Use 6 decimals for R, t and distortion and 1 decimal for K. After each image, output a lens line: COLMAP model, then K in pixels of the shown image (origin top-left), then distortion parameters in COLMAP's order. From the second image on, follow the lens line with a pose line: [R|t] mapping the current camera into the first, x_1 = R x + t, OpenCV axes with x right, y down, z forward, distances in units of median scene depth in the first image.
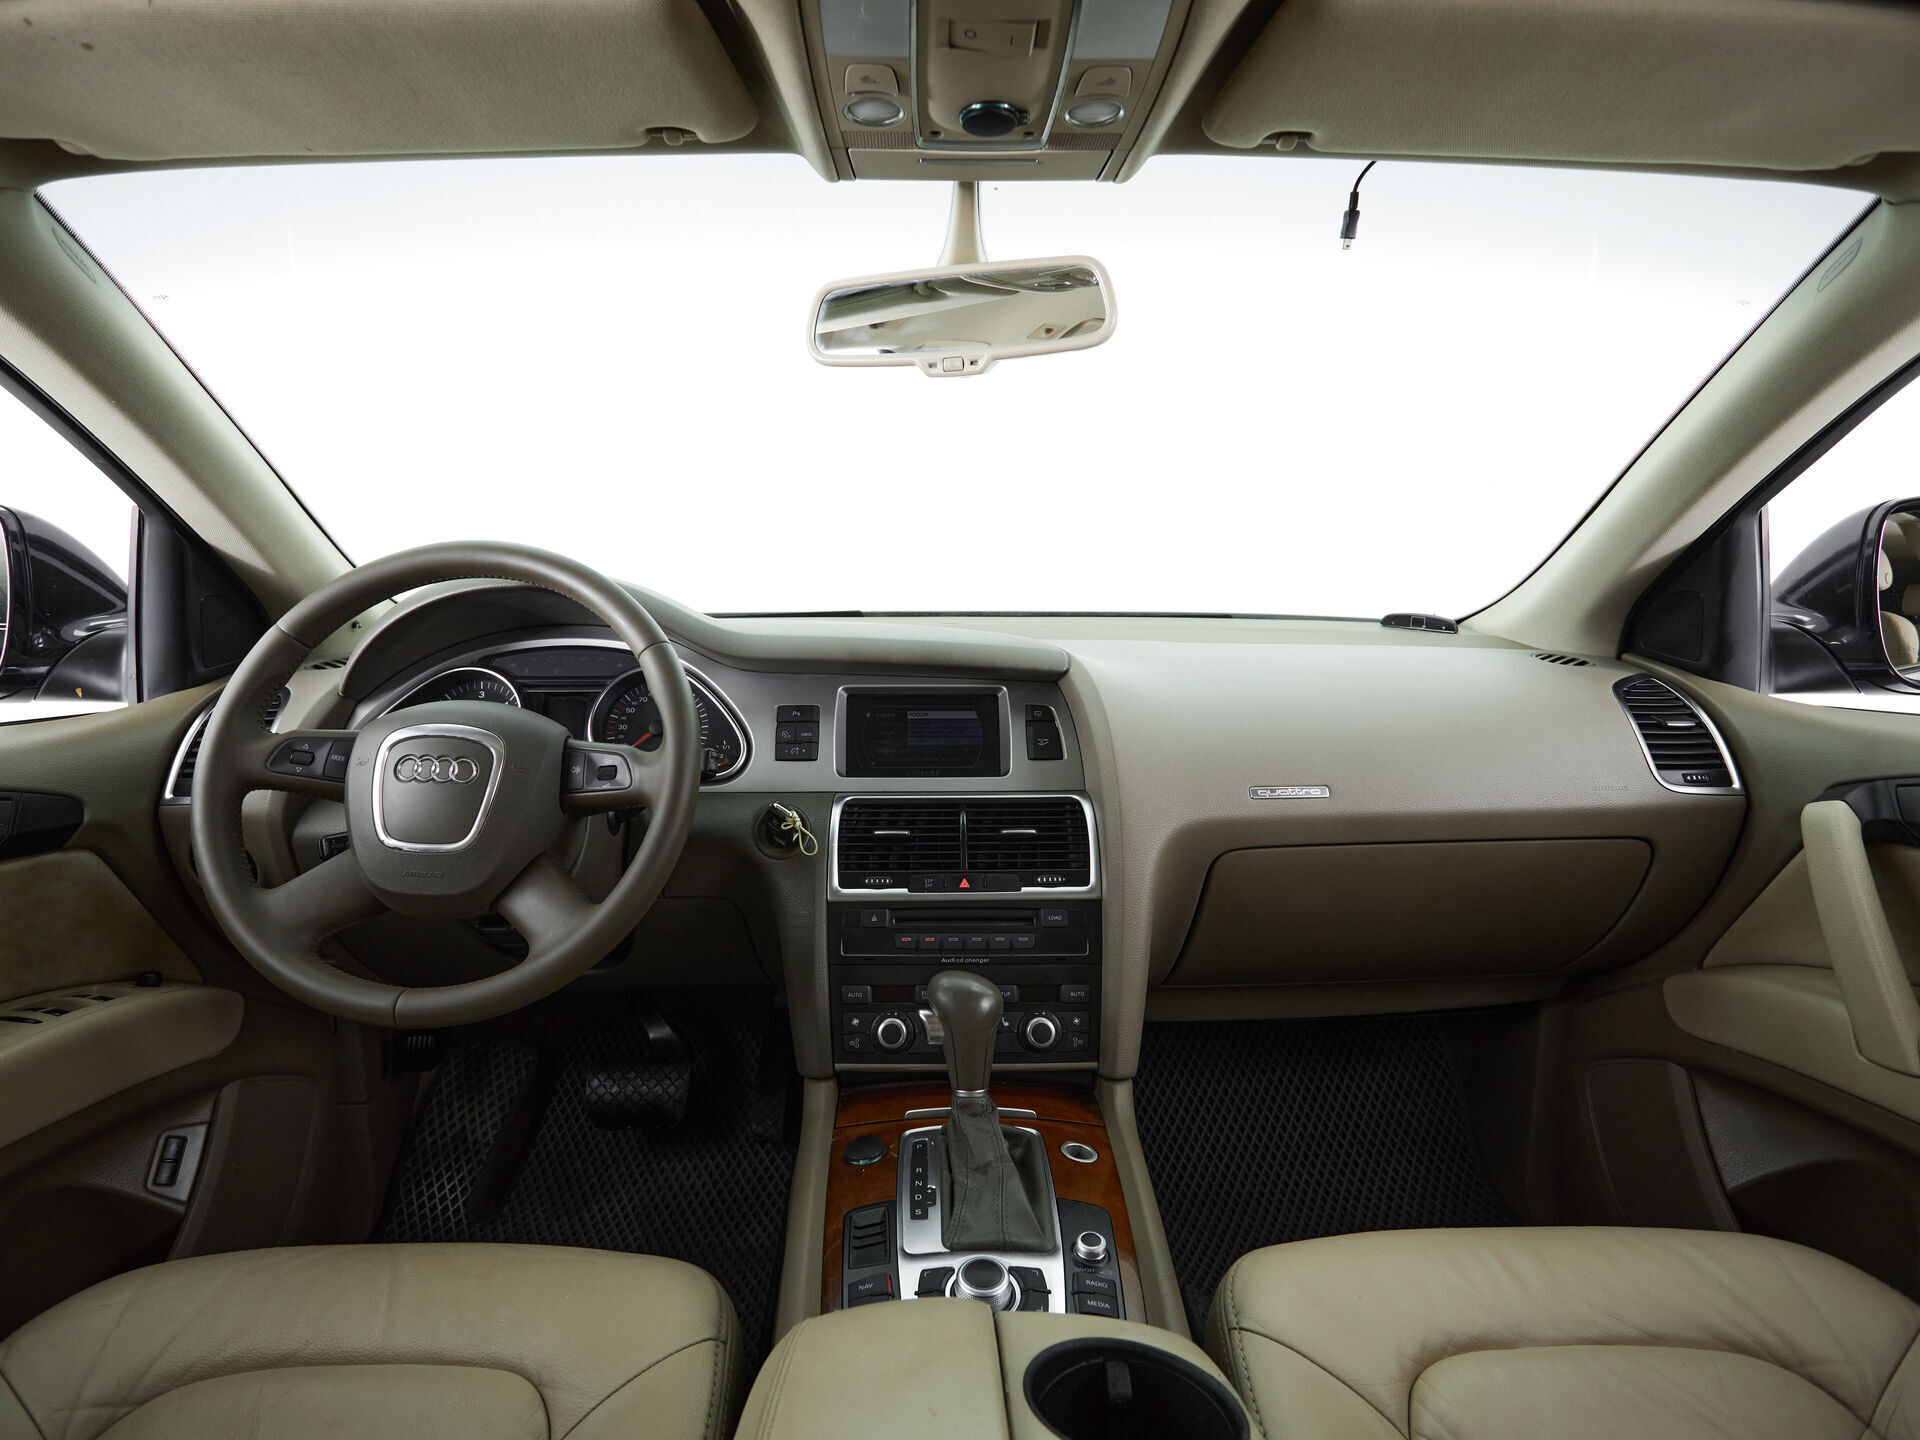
lens RADIAL K [[1018.2, 0, 946.6], [0, 1018.2, 720.3], [0, 0, 1]] dist [-0.000694, -0.000085]
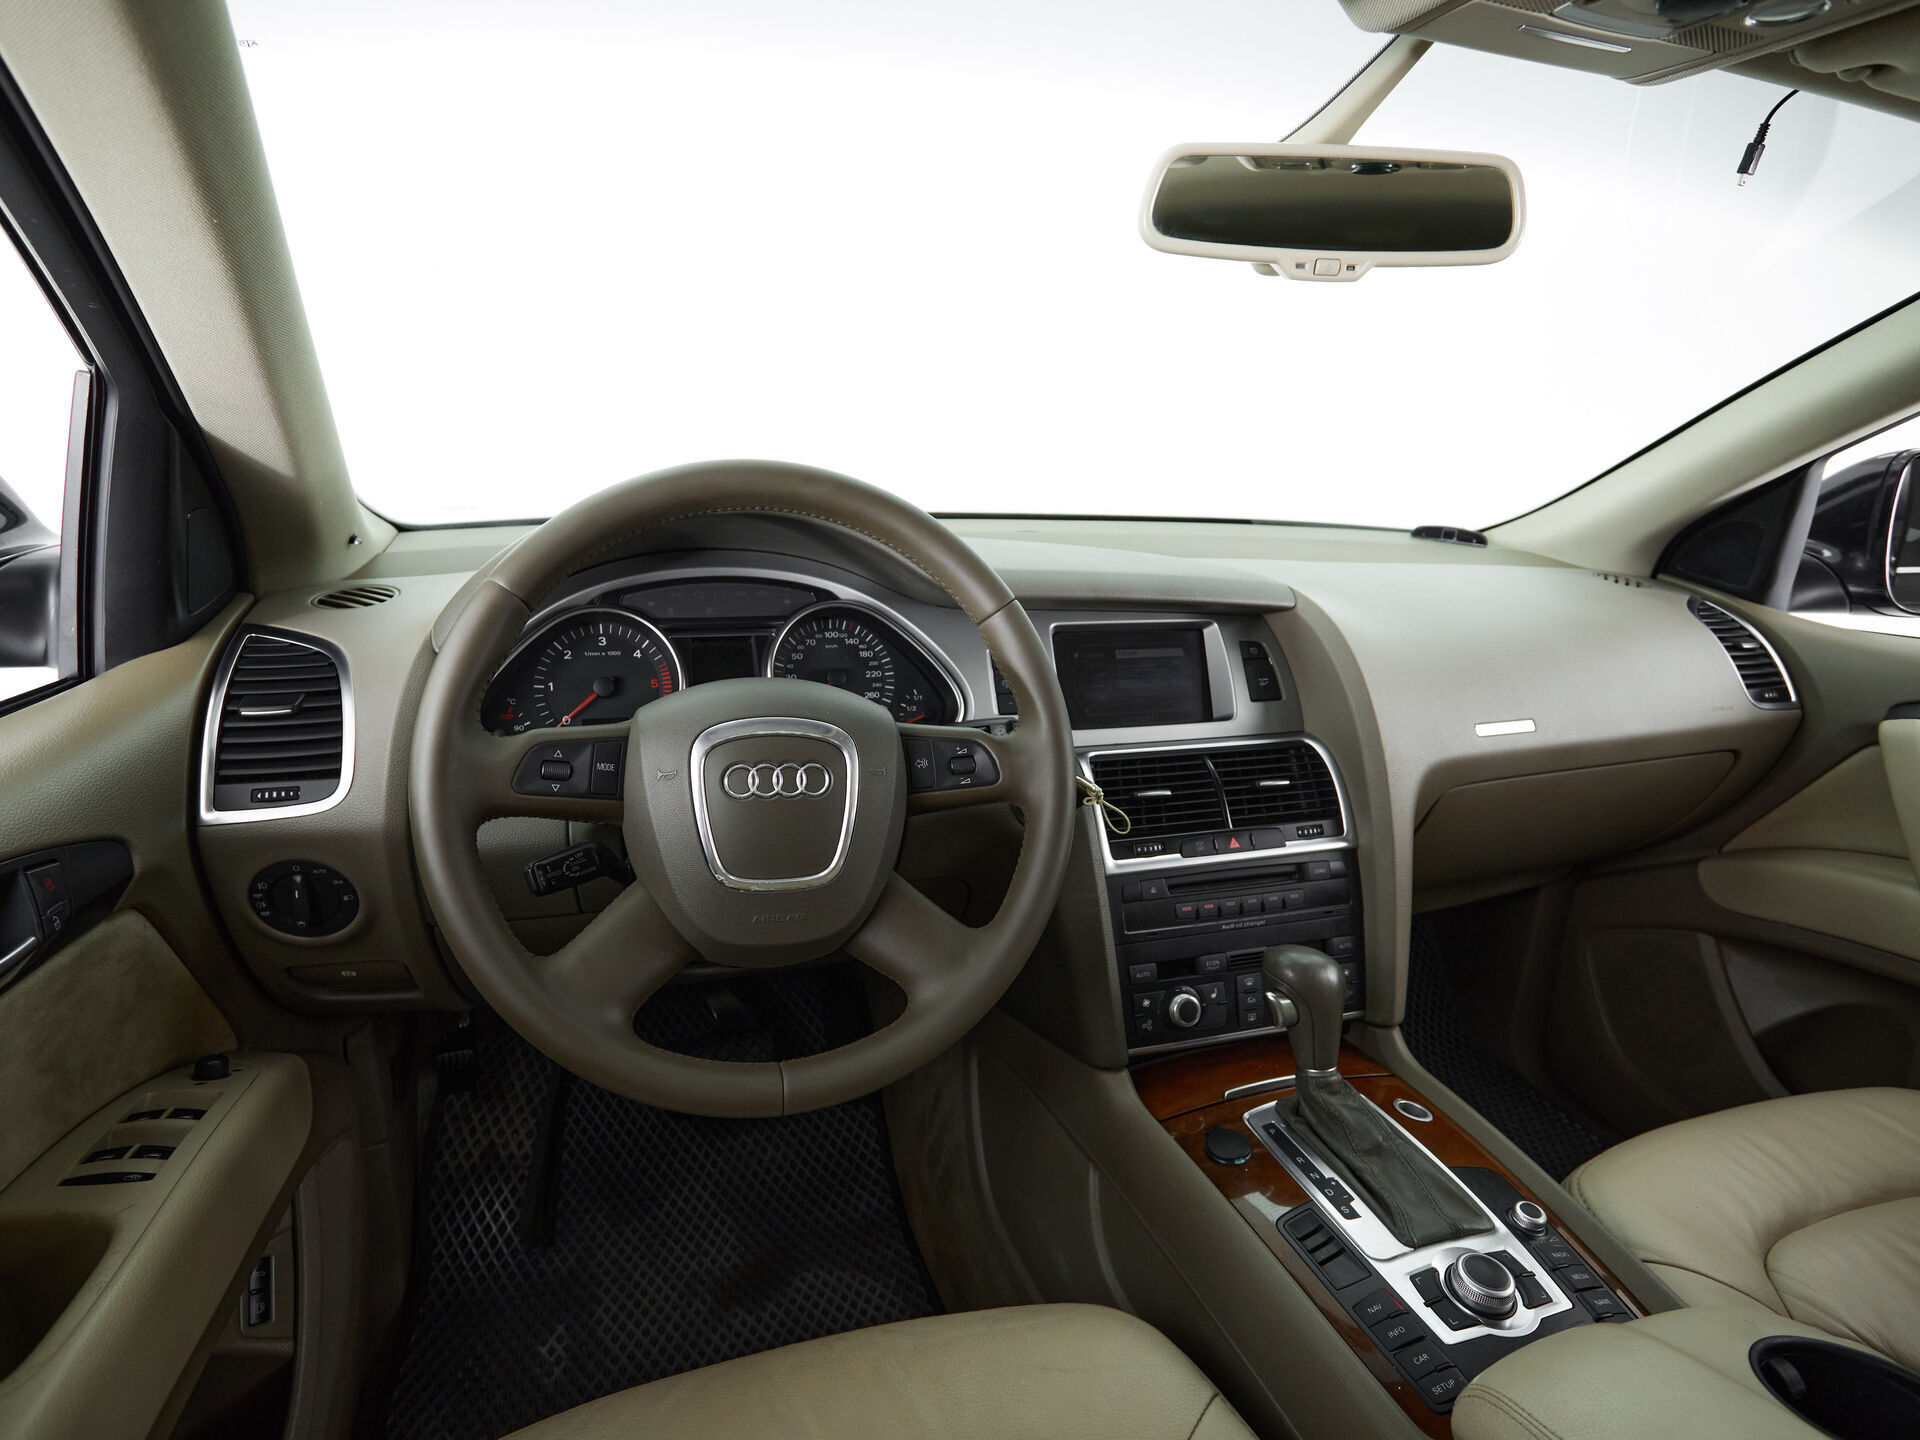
lens RADIAL K [[1015.4, 0, 960.0], [0, 1015.4, 720.0], [0, 0, 1]] dist [-0.003680, 0.000001]
pose [[0.953389, -0.046807, 0.298091, -0.485736], [0.004737, 0.990095, 0.140318, -0.082041], [-0.301706, -0.132365, 0.944168, 0.207656]]
